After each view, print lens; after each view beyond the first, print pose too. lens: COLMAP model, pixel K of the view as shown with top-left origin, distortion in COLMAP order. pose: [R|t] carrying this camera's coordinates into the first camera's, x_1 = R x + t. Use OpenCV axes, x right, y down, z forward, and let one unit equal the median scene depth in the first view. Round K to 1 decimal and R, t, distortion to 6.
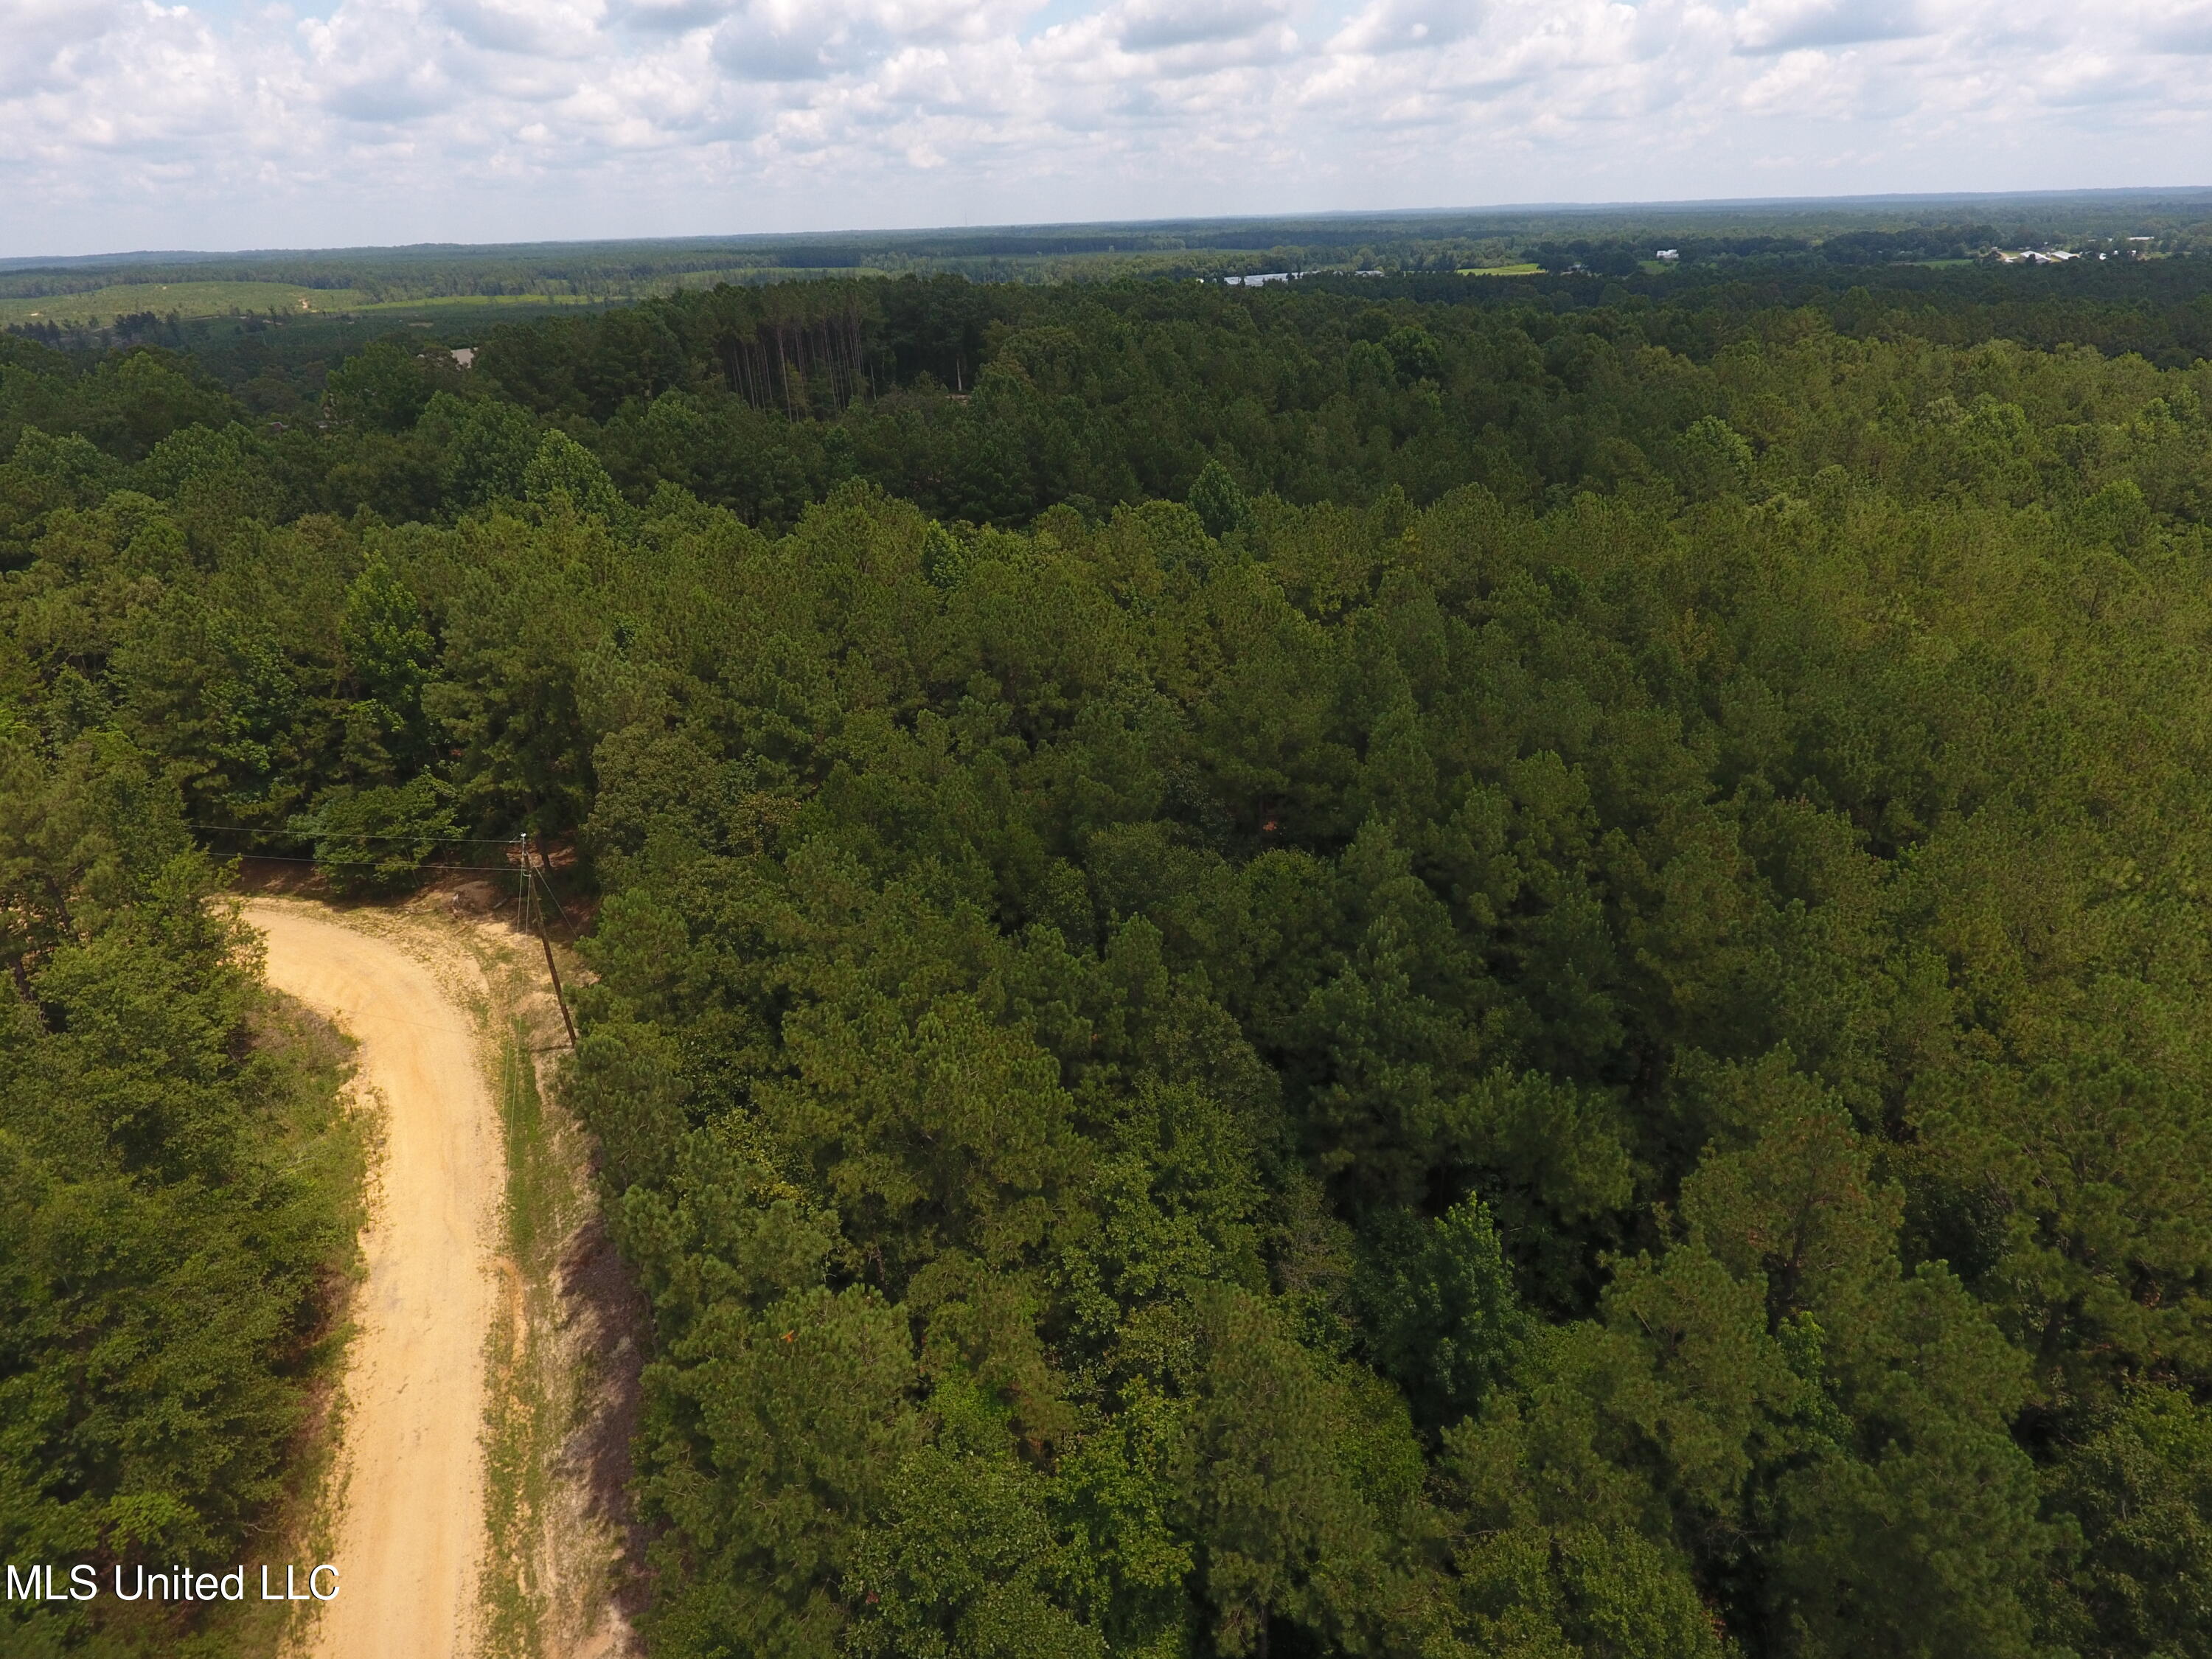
lens RADIAL K [[1291.5, 0, 1121.7], [0, 1291.5, 811.9], [0, 0, 1]] dist [-0.004090, 0.001104]
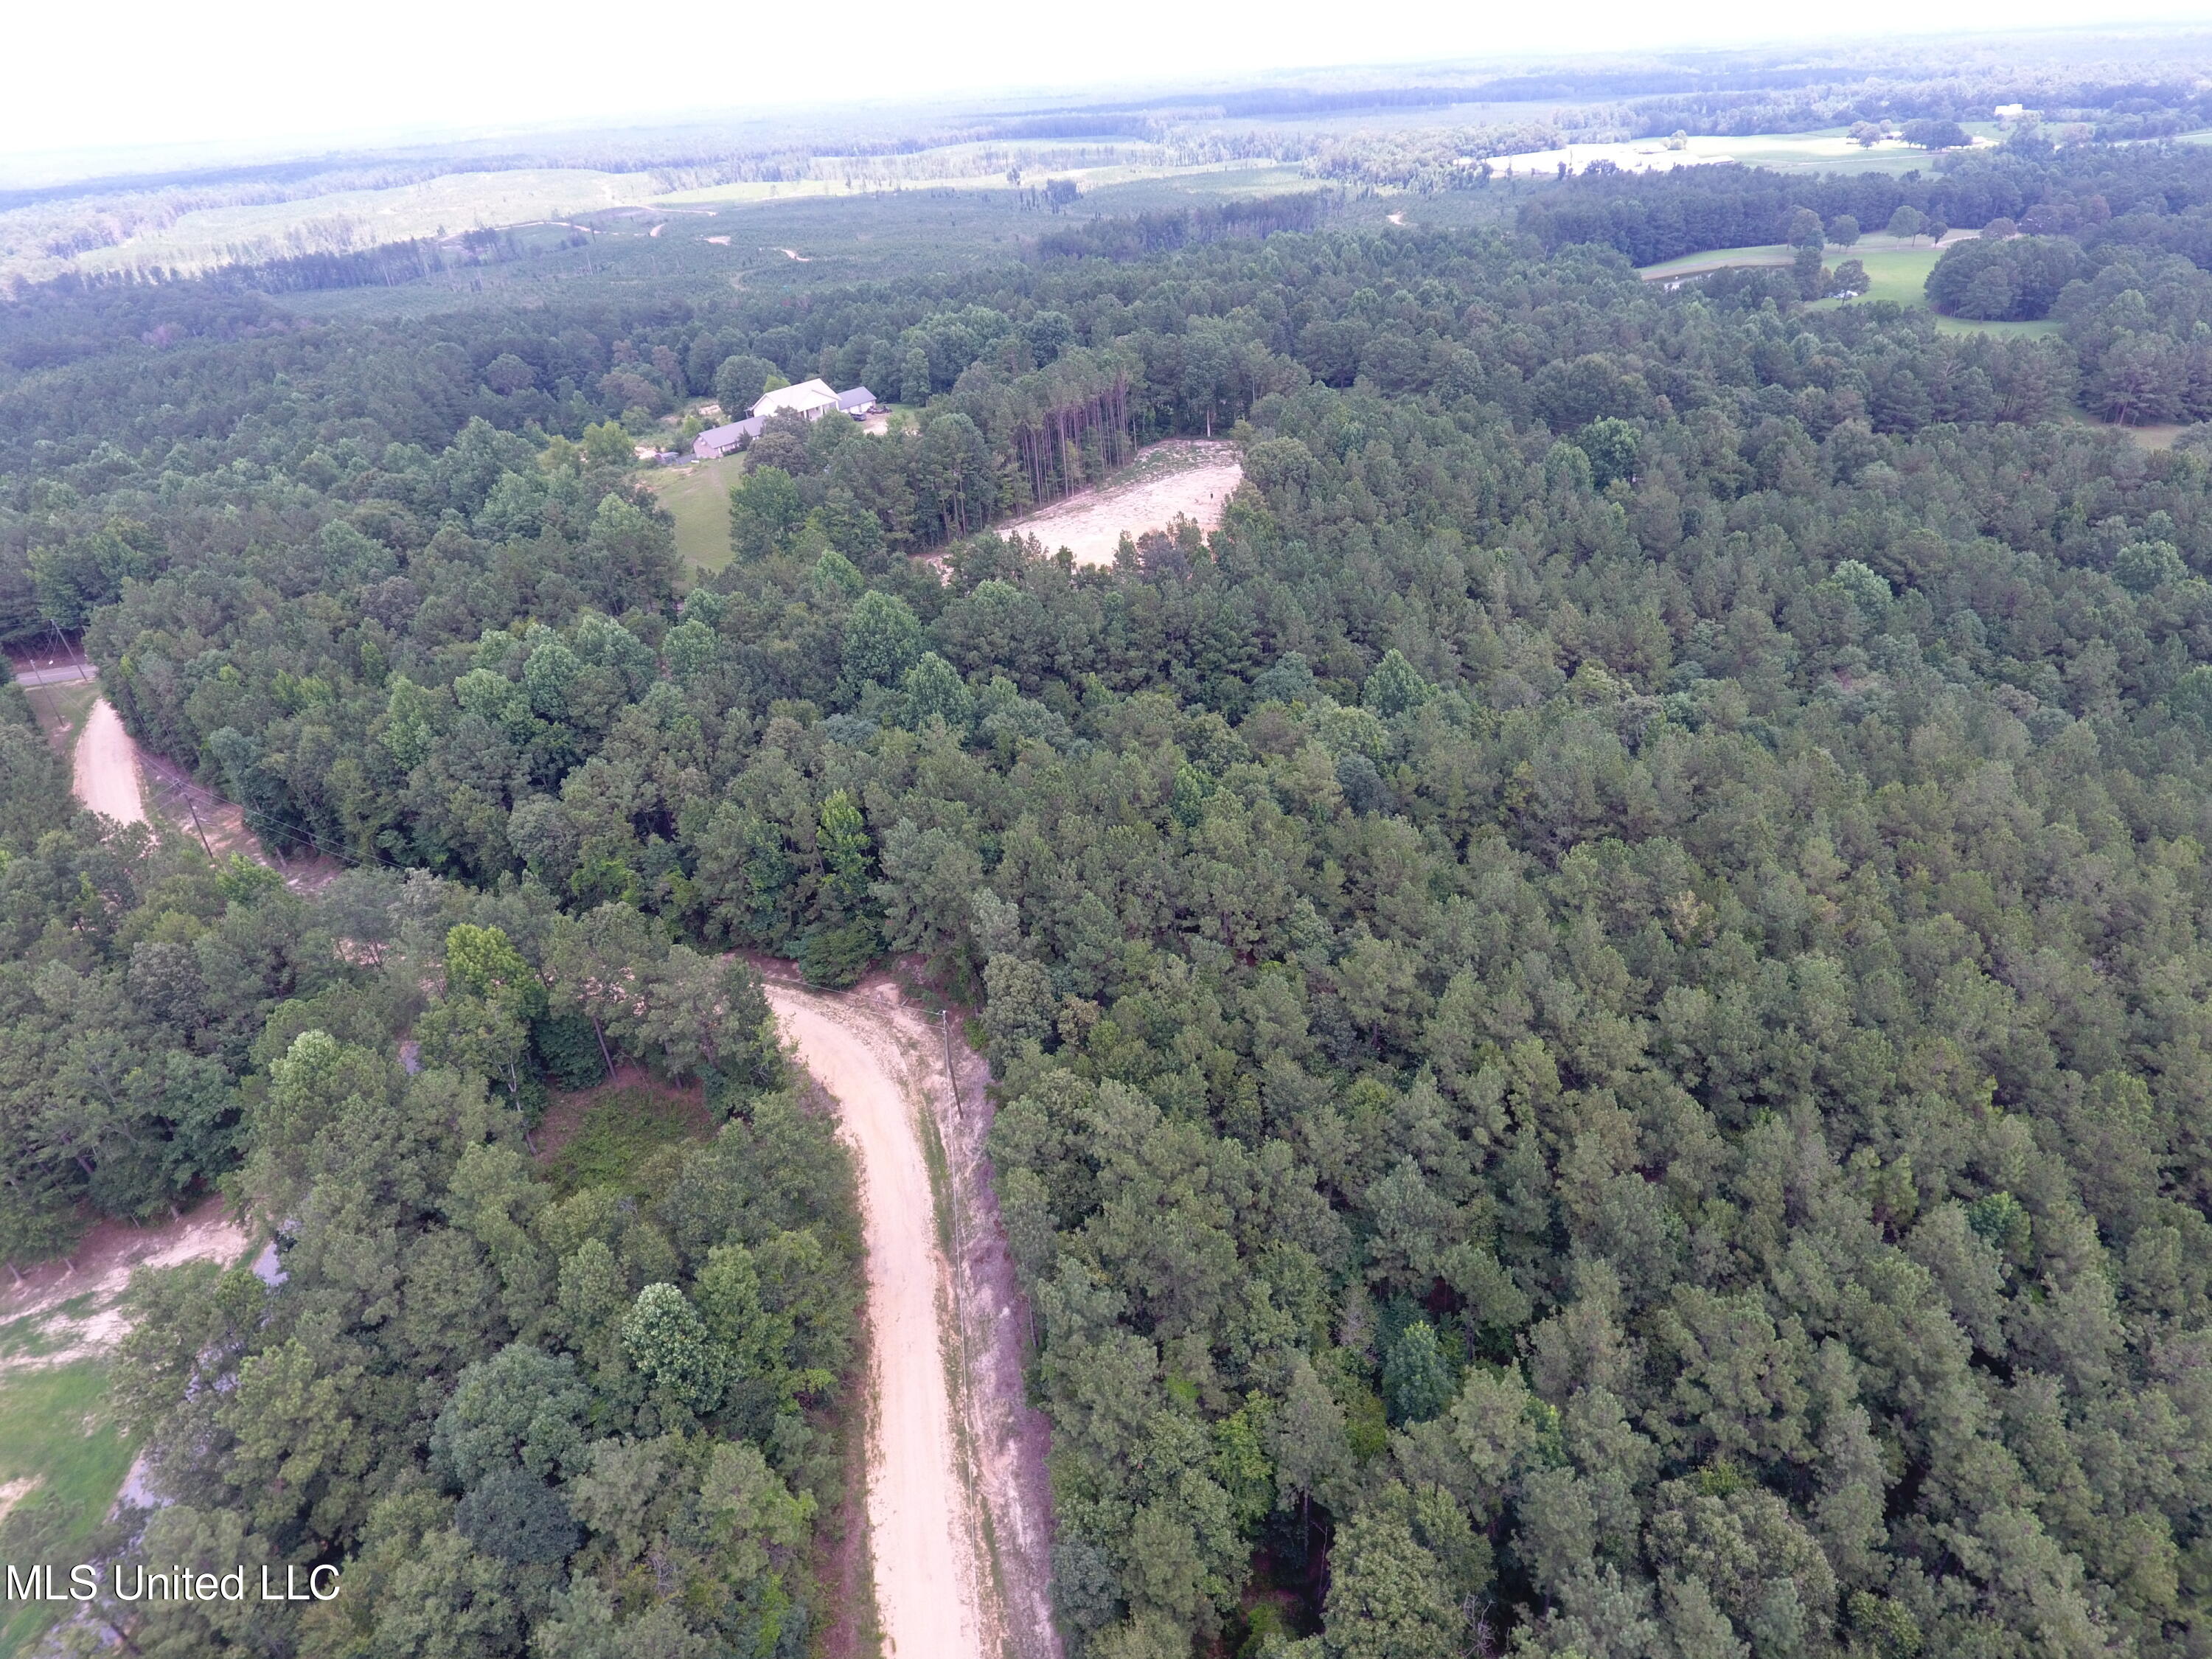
lens RADIAL K [[1291.5, 0, 1121.7], [0, 1291.5, 811.9], [0, 0, 1]] dist [-0.004090, 0.001104]
pose [[0.983118, 0.060810, -0.172570, 0.075508], [-0.042407, 0.993203, 0.108392, -0.544964], [0.177989, -0.099244, 0.979015, -0.787408]]
